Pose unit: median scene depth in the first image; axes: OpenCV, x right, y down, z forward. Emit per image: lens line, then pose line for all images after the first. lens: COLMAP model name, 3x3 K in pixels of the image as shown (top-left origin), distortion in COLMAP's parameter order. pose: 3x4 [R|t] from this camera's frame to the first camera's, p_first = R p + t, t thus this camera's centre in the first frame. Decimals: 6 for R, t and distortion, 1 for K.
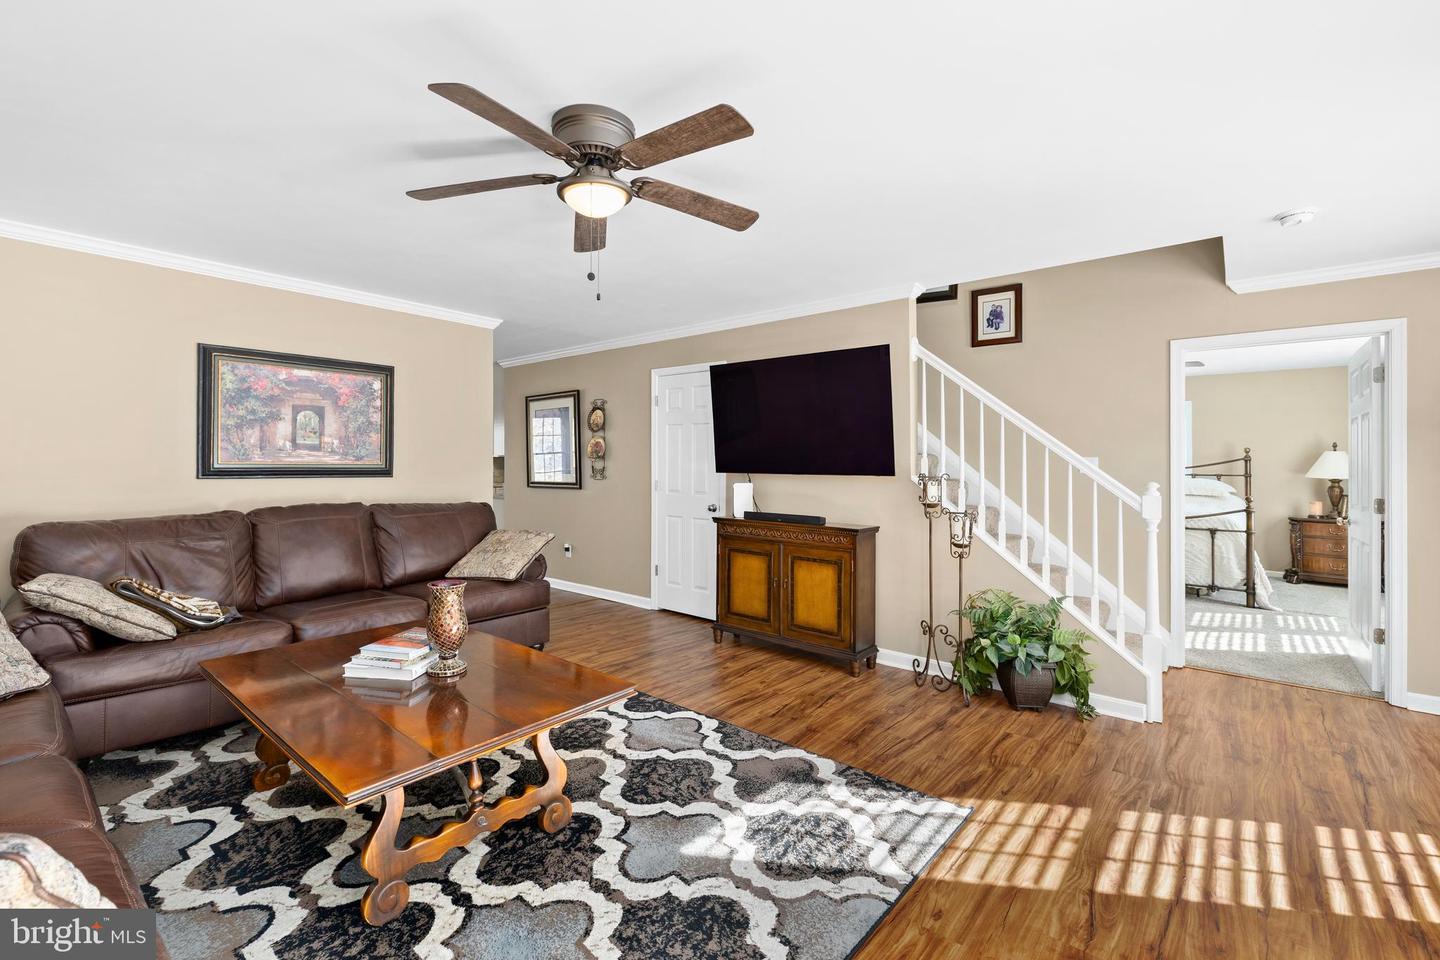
lens RADIAL K [[621.4, 0, 721.5], [0, 621.4, 471.8], [0, 0, 1]] dist [0.017798, -0.000017]
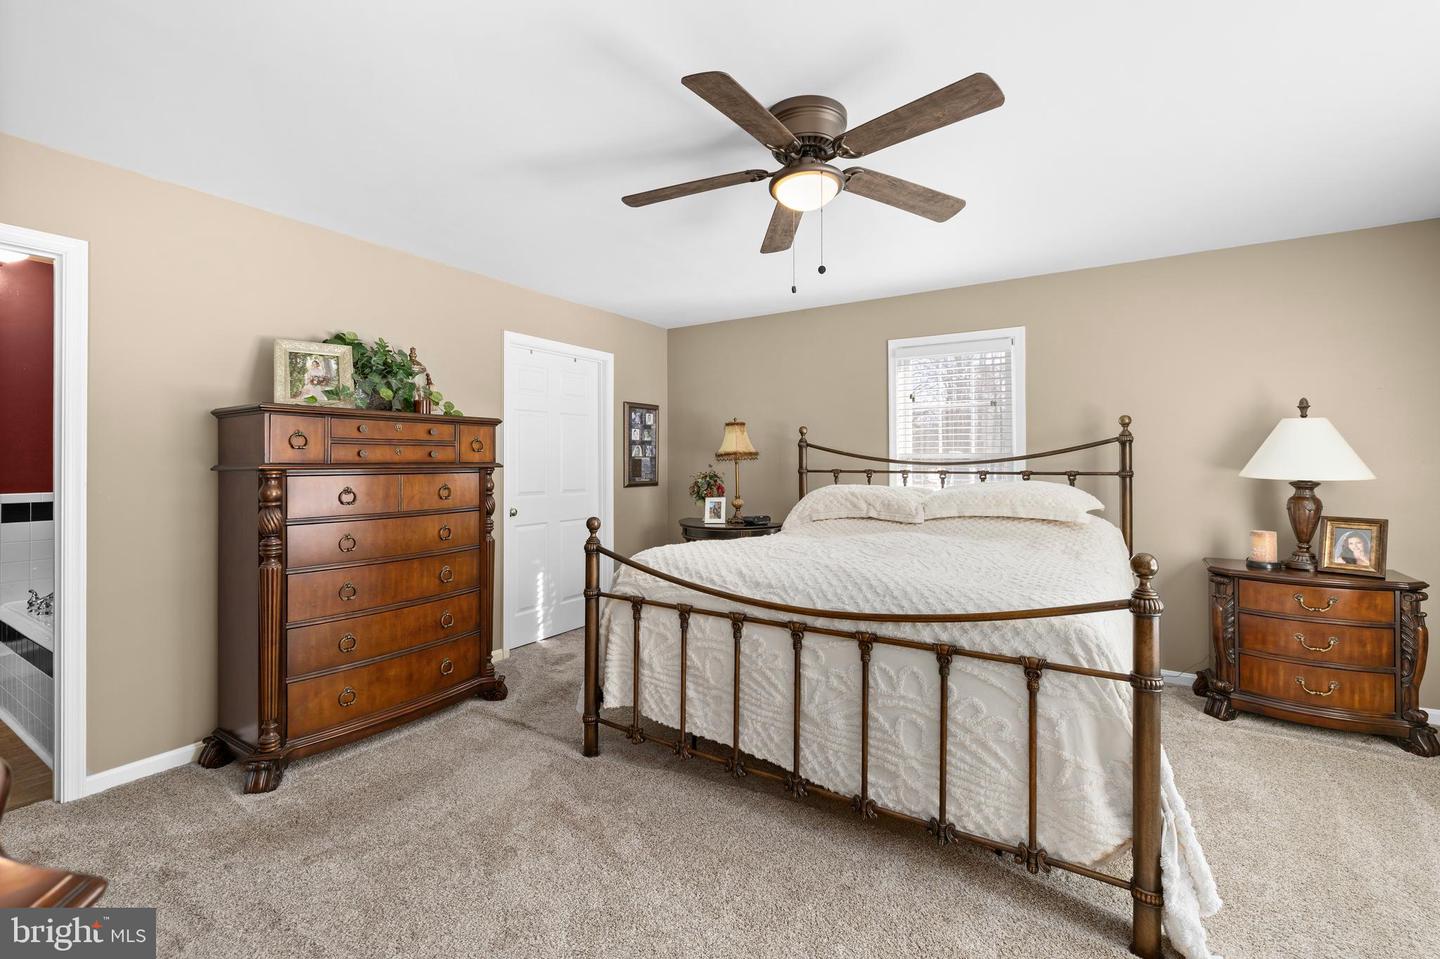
lens RADIAL K [[621.4, 0, 721.5], [0, 621.4, 475.3], [0, 0, 1]] dist [0.017798, -0.000017]
pose [[0.991013, -0.007635, 0.133545, 0.767968], [0.005969, 0.999899, 0.012872, -0.001482], [-0.133630, -0.011959, 0.990959, 0.934087]]
